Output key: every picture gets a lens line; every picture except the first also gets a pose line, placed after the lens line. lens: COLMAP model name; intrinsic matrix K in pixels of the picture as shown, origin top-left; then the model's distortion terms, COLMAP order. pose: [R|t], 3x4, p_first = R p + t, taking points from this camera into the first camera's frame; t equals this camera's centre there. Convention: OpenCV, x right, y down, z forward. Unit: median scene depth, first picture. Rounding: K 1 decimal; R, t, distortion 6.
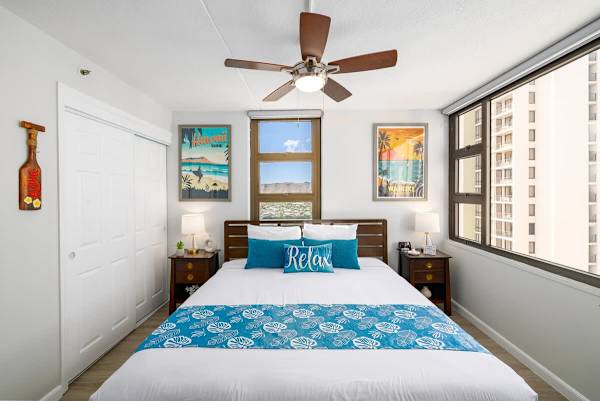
lens RADIAL K [[256.4, 0, 296.2], [0, 256.4, 192.6], [0, 0, 1]] dist [-0.000031, -0.000024]
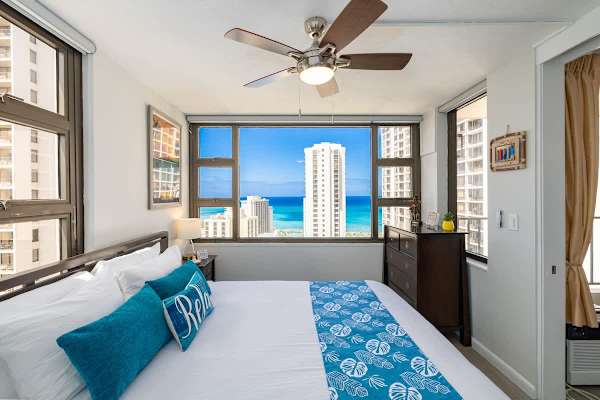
lens RADIAL K [[252.9, 0, 297.3], [0, 252.9, 195.7], [0, 0, 1]] dist [0.000369, 0.000043]
pose [[-0.035146, 0.006112, 0.999364, -0.821858], [-0.000905, 0.999981, -0.006148, -0.005389], [-0.999382, -0.001121, -0.035140, 1.109216]]
